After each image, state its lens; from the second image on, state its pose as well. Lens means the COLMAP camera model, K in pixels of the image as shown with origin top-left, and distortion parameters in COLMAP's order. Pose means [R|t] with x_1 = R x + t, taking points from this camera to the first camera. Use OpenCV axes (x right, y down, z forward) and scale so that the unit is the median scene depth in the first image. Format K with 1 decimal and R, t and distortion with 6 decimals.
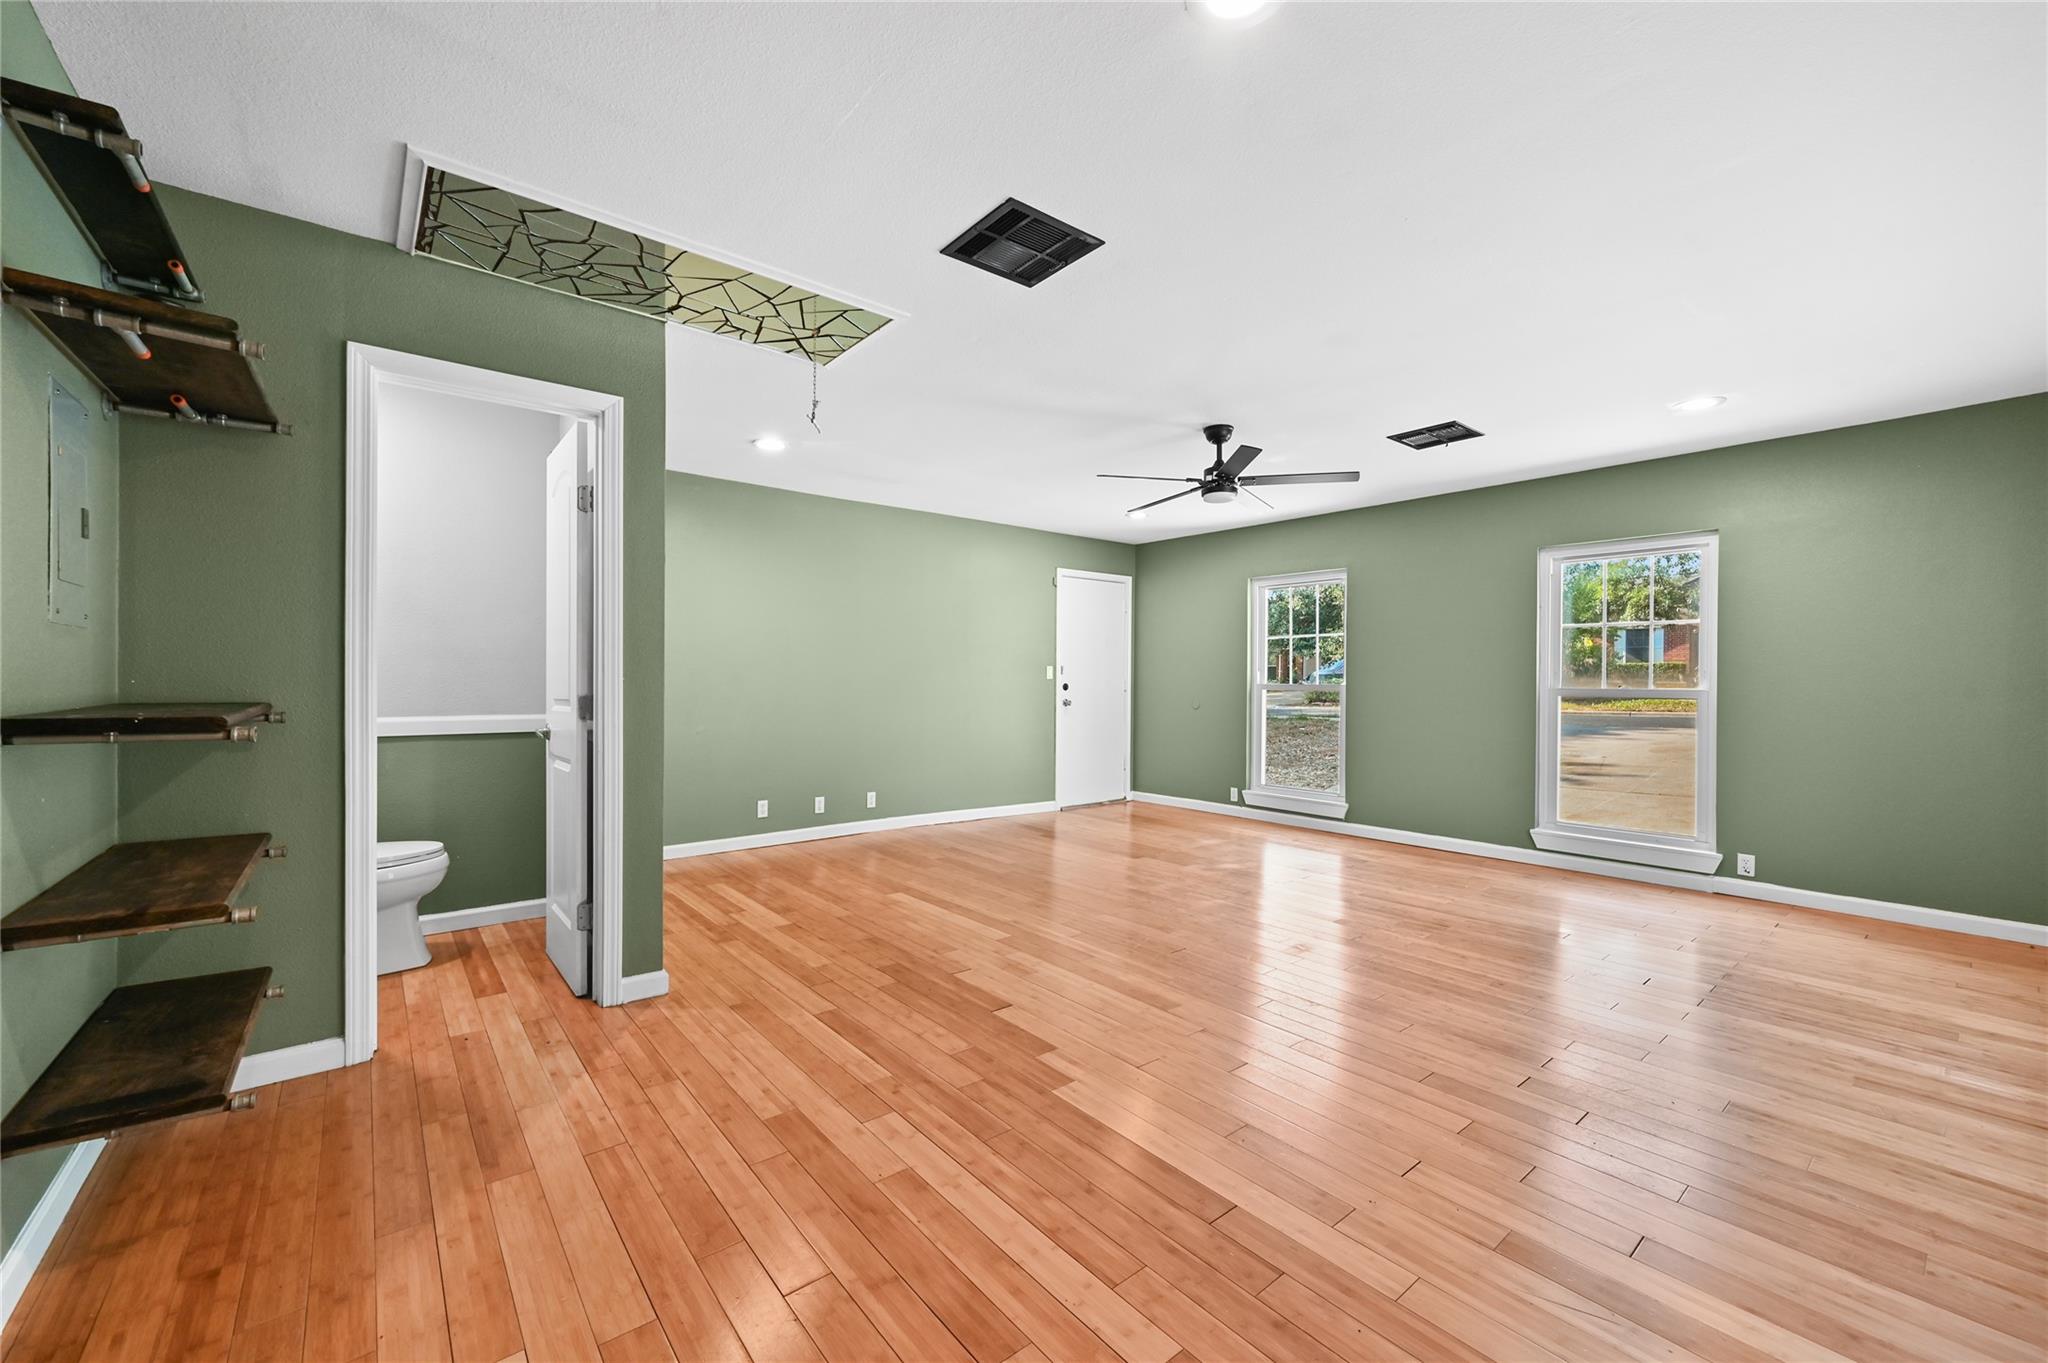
lens RADIAL K [[813.6, 0, 1024.9], [0, 813.6, 684.3], [0, 0, 1]] dist [0.001275, -0.000305]
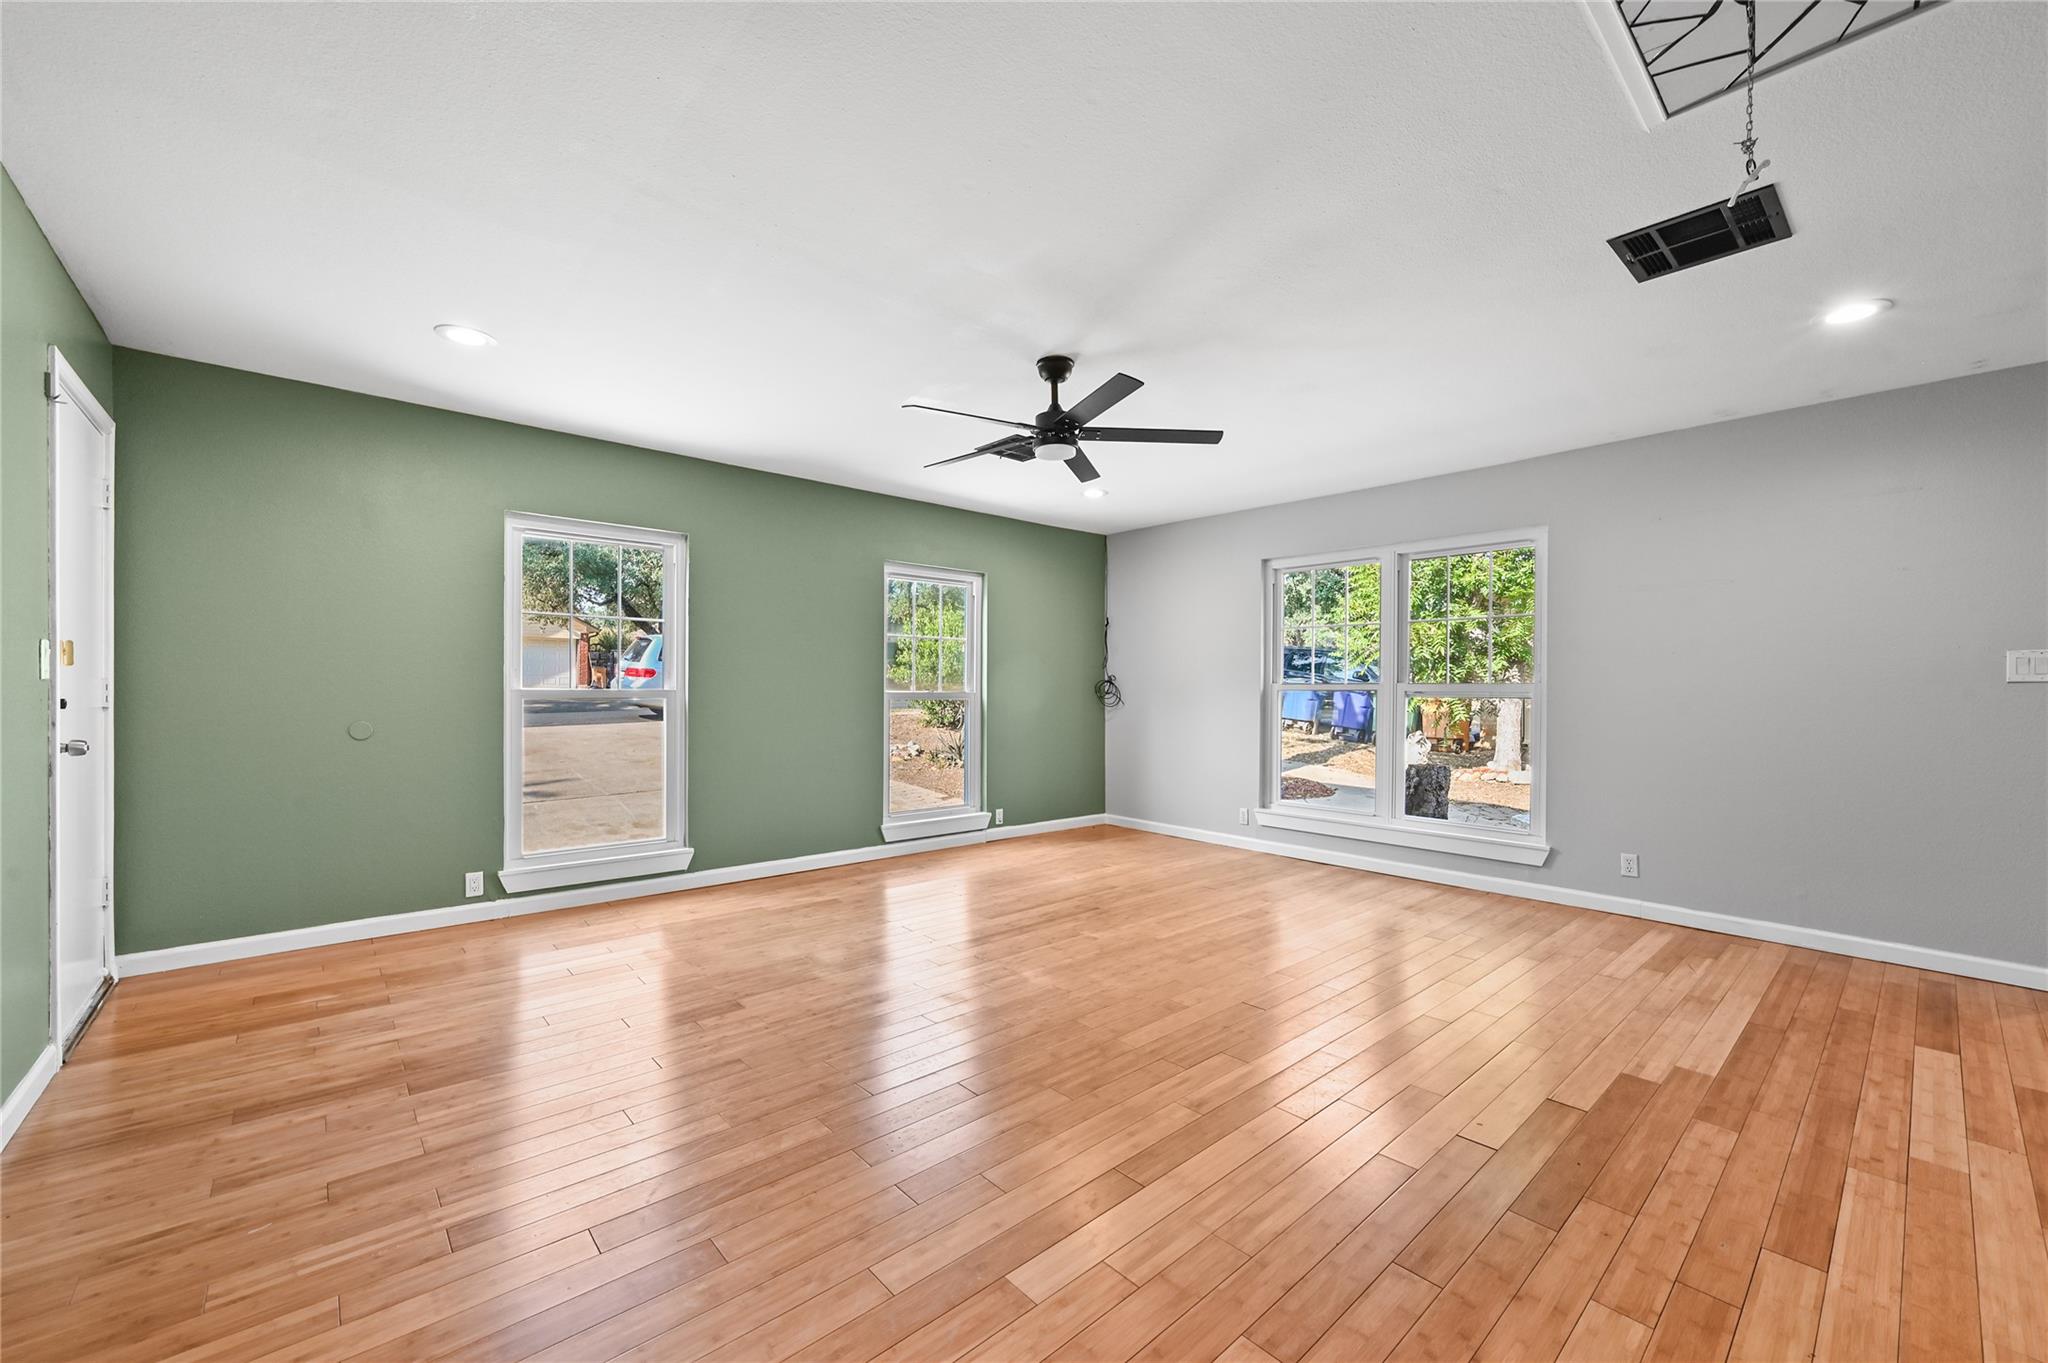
lens RADIAL K [[813.6, 0, 1026.2], [0, 813.6, 685.0], [0, 0, 1]] dist [0.001275, -0.000305]
pose [[-0.044876, -0.000781, 0.998992, -0.813304], [-0.001990, 0.999998, 0.000692, -0.010042], [-0.998991, -0.001957, -0.044877, 1.597594]]
